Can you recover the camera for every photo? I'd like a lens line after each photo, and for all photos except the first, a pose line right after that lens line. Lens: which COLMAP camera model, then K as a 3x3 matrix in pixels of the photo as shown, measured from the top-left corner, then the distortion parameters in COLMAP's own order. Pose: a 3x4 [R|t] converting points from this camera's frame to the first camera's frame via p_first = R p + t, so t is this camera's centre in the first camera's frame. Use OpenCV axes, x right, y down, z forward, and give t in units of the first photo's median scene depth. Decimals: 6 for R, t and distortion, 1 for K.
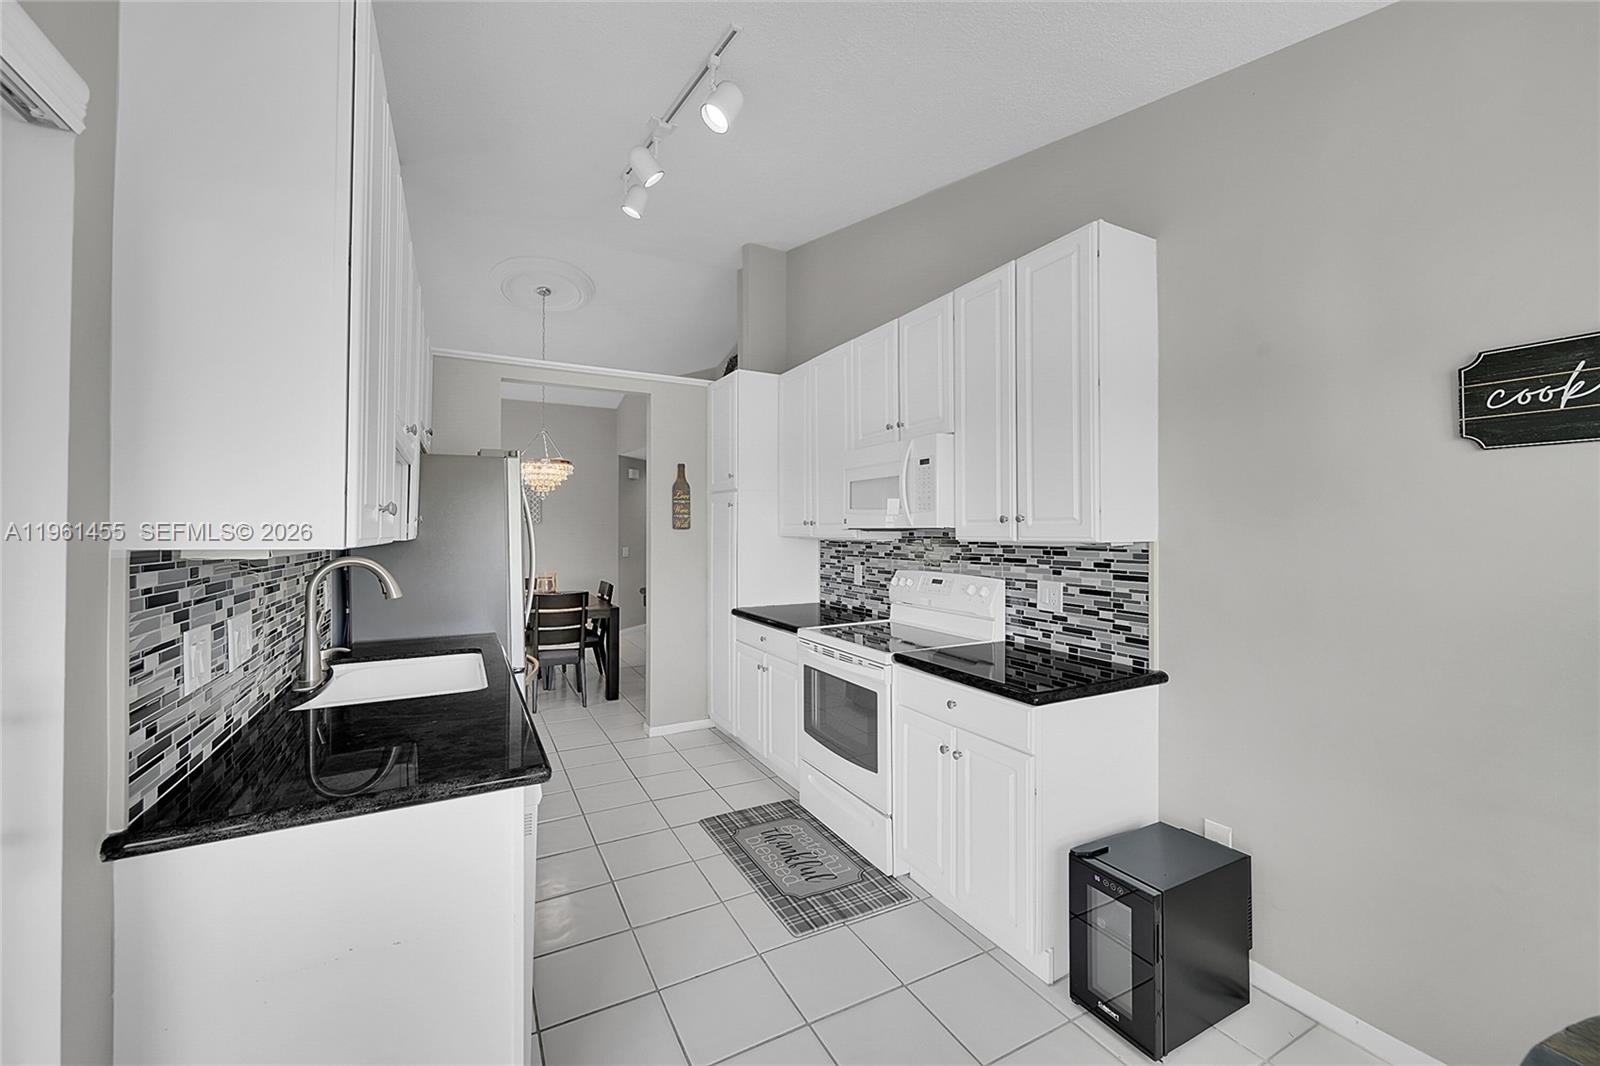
lens RADIAL K [[629.6, 0, 805.8], [0, 629.6, 528.8], [0, 0, 1]] dist [-0.000012, 0.000092]
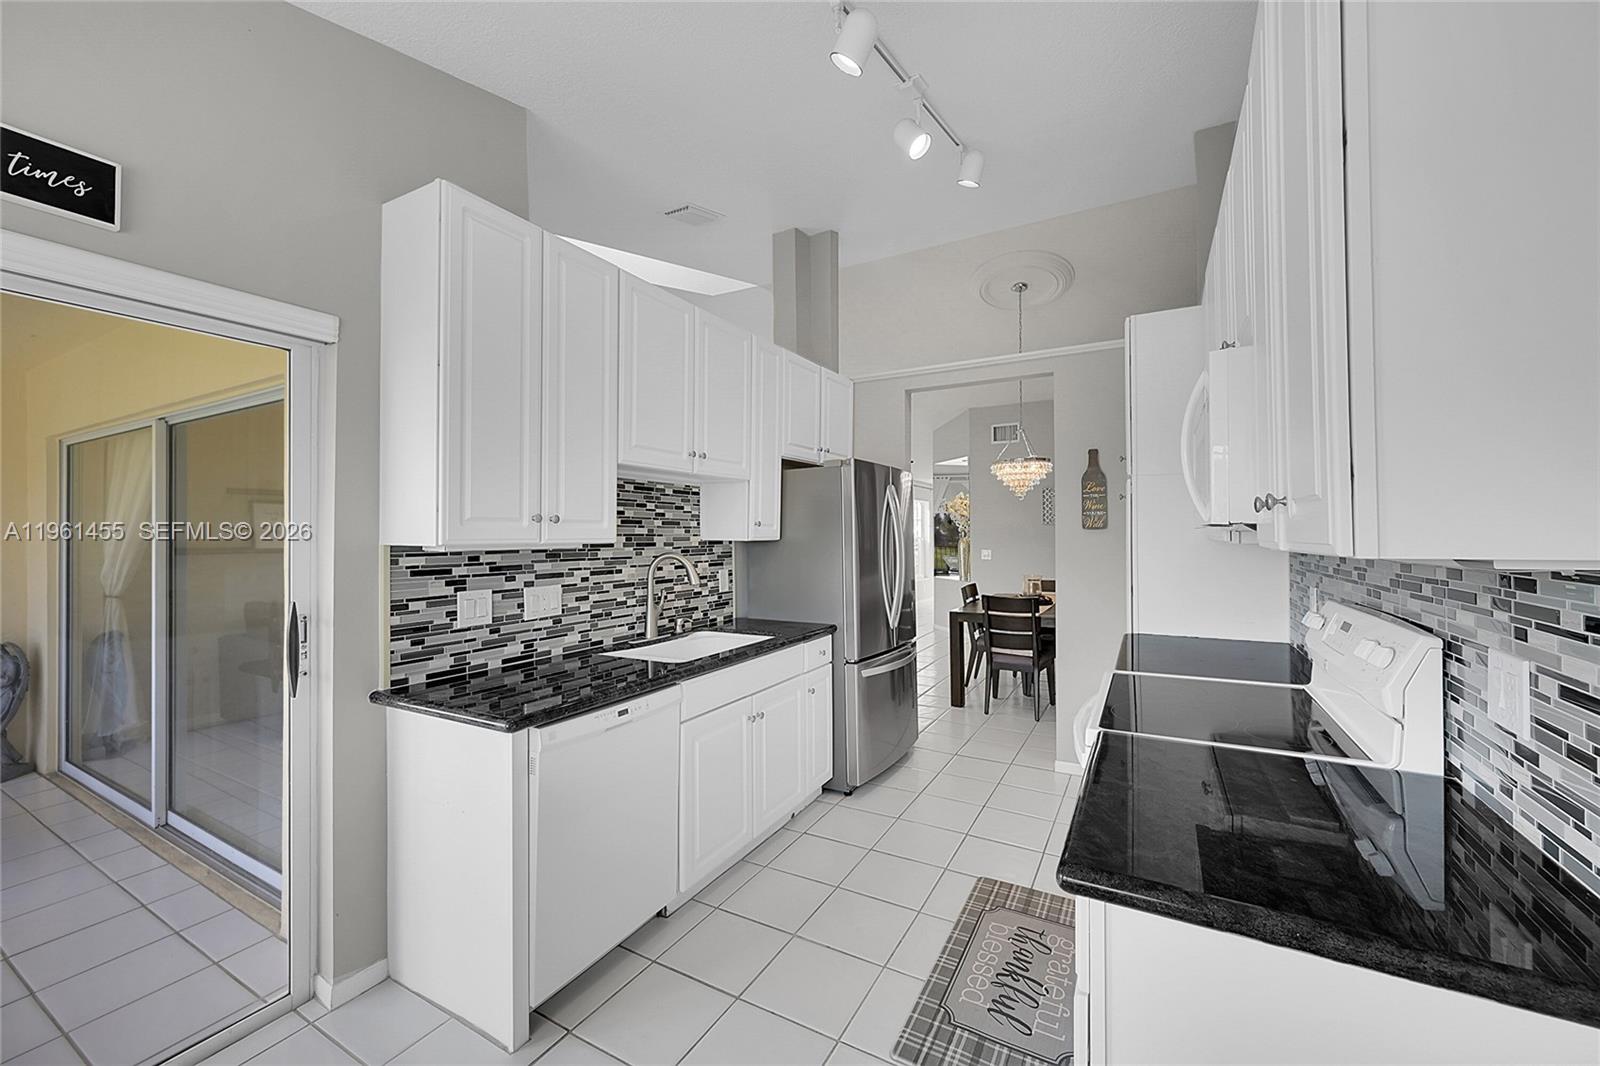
lens RADIAL K [[629.6, 0, 805.8], [0, 629.6, 528.8], [0, 0, 1]] dist [-0.000012, 0.000092]
pose [[0.537349, -0.009188, -0.843310, 0.486260], [0.008585, 0.999948, -0.005425, 0.002380], [0.843317, -0.004325, 0.537400, 0.412944]]
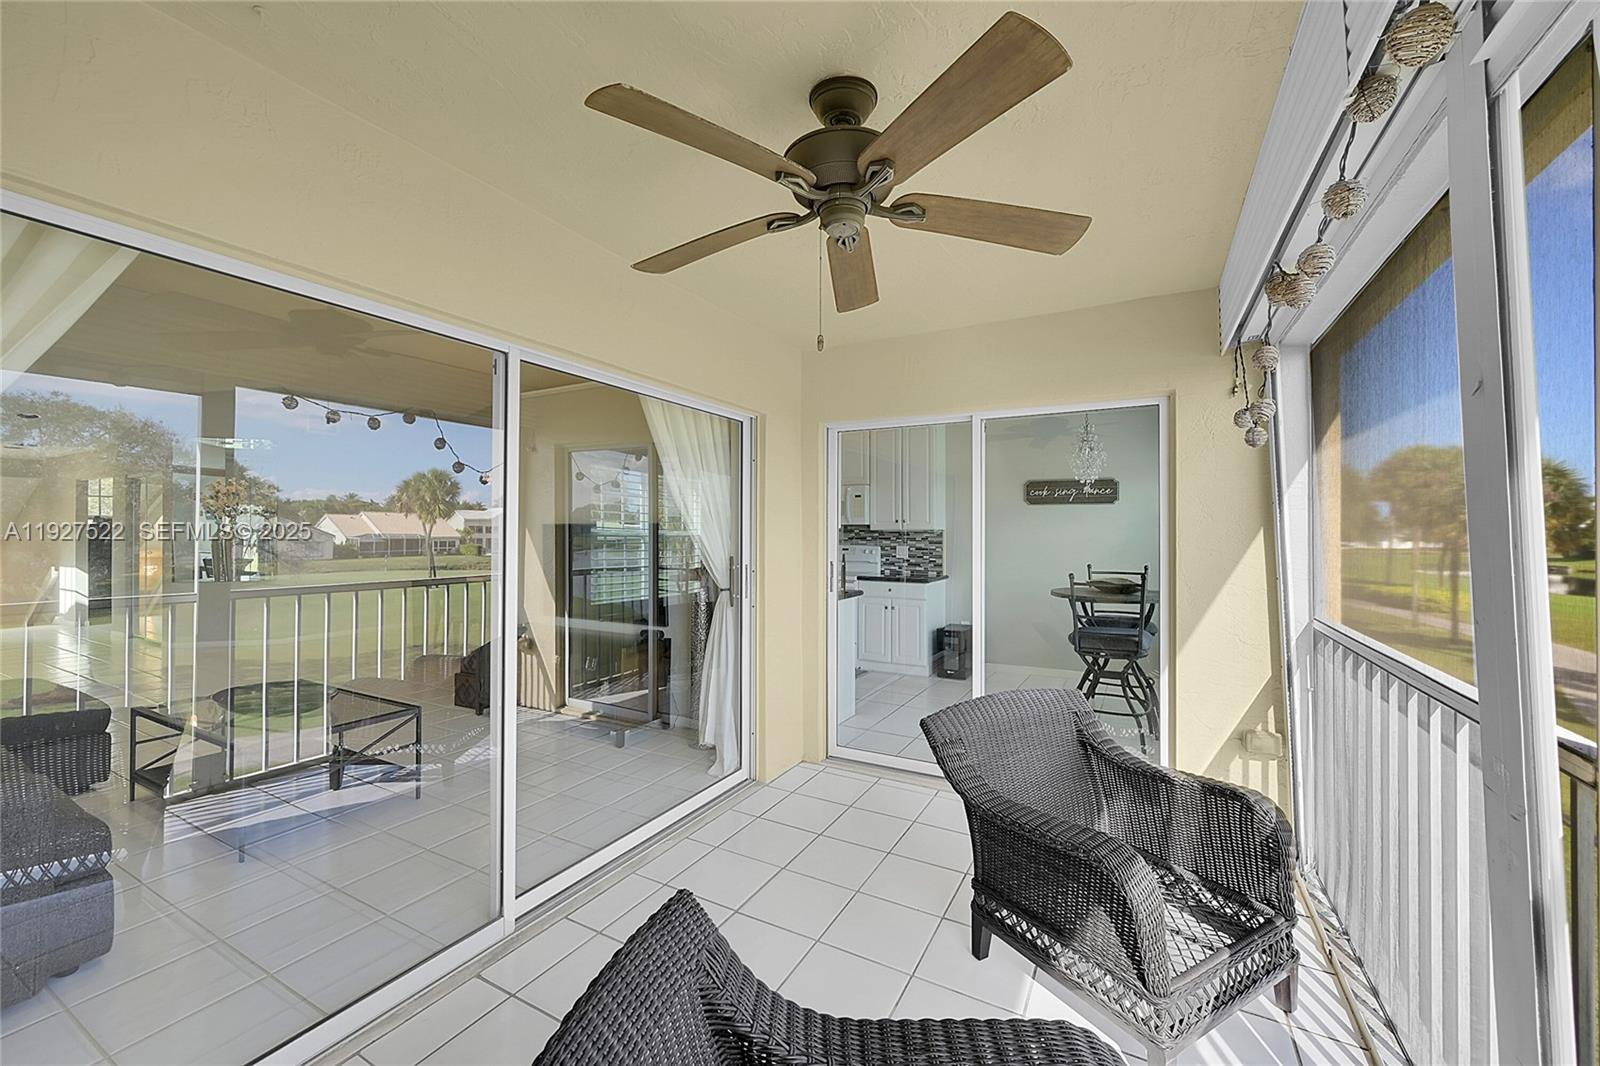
lens RADIAL K [[645.9, 0, 806.7], [0, 645.9, 529.3], [0, 0, 1]] dist [-0.000443, -0.000022]
pose [[0.843836, 0.000481, 0.536601, -1.310594], [-0.001833, 0.999996, 0.001985, 0.012175], [-0.536598, -0.002659, 0.843834, -0.961613]]
